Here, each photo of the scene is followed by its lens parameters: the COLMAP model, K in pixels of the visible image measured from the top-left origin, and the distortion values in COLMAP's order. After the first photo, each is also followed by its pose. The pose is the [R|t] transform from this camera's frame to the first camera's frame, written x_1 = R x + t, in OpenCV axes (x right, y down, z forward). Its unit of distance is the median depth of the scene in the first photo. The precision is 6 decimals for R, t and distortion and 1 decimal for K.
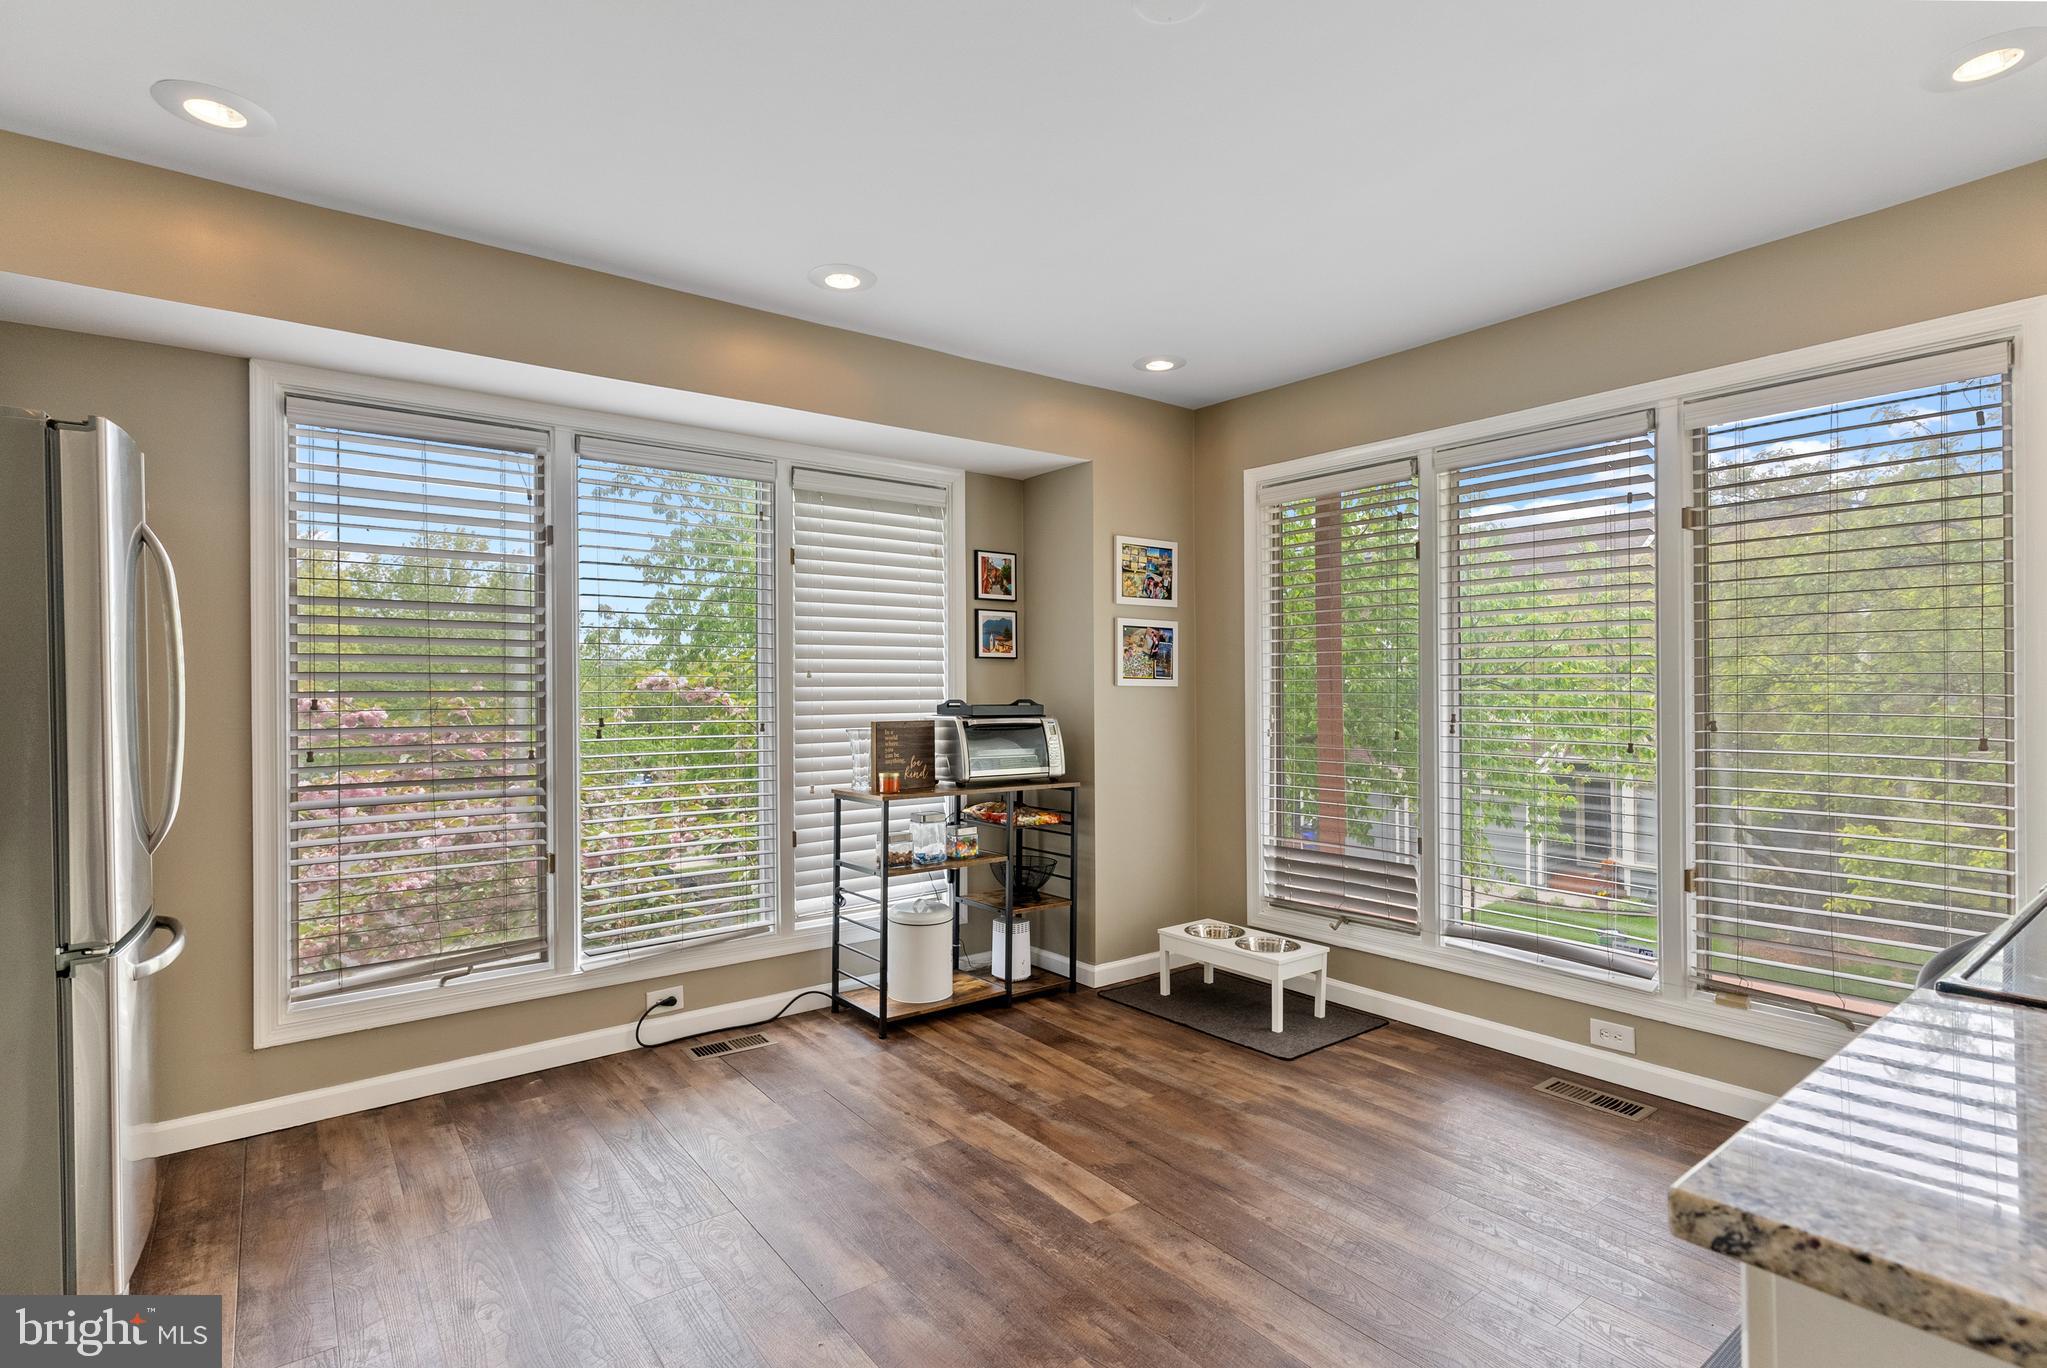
lens RADIAL K [[981.3, 0, 1029.8], [0, 981.3, 697.7], [0, 0, 1]] dist [-0.000680, -0.000435]
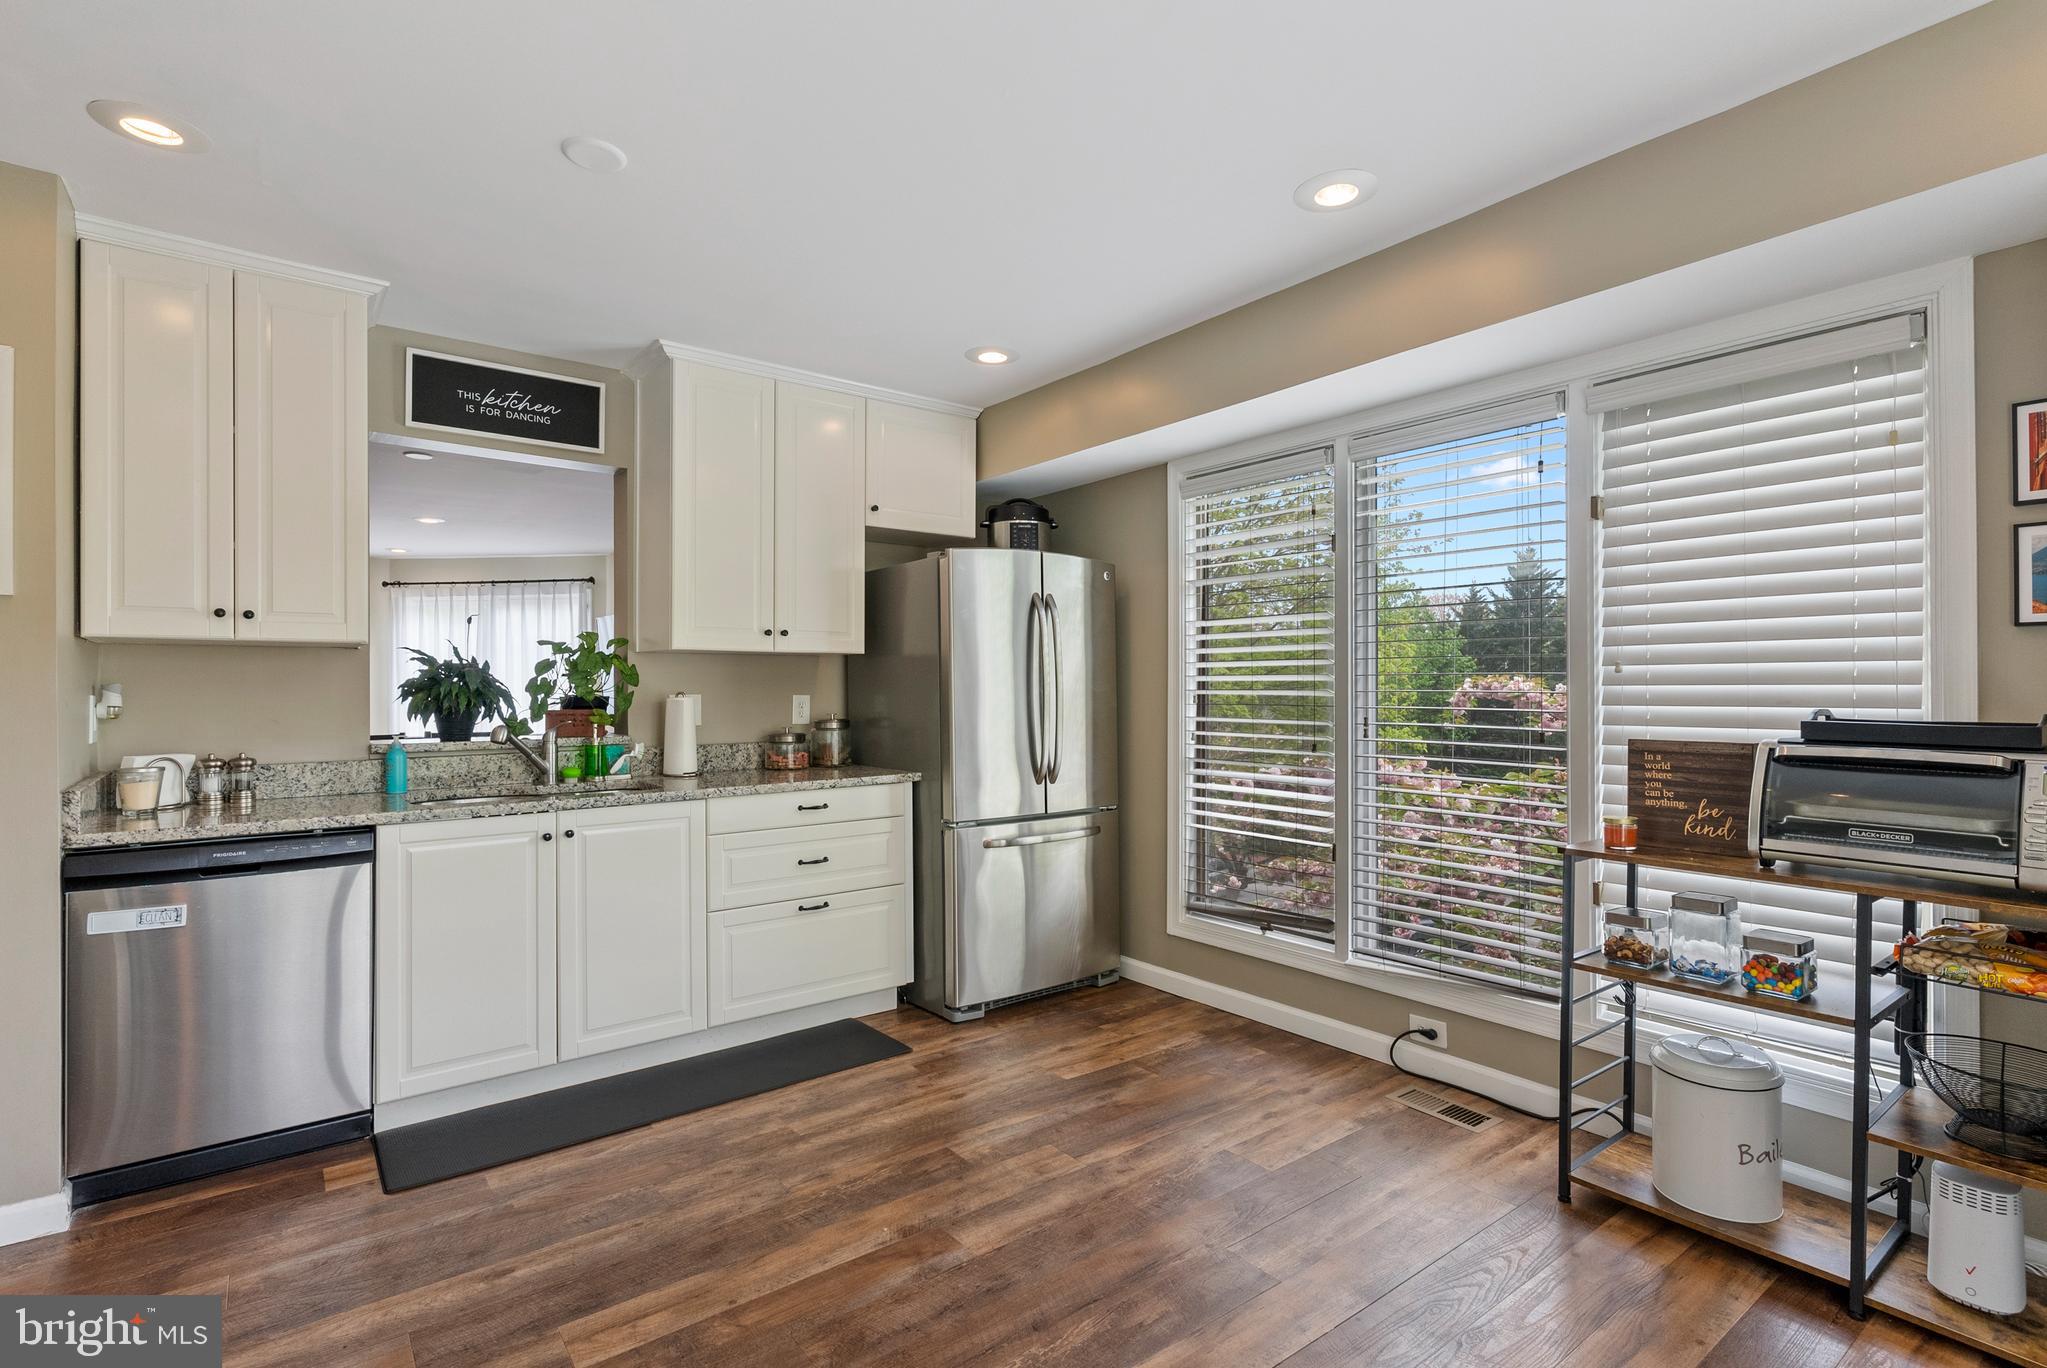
lens RADIAL K [[981.3, 0, 1029.8], [0, 981.3, 697.7], [0, 0, 1]] dist [-0.000680, -0.000435]
pose [[-0.002862, 0.014743, -0.999887, 0.579489], [-0.004342, 0.999882, 0.014755, -0.012853], [0.999986, 0.004384, -0.002798, 0.686449]]
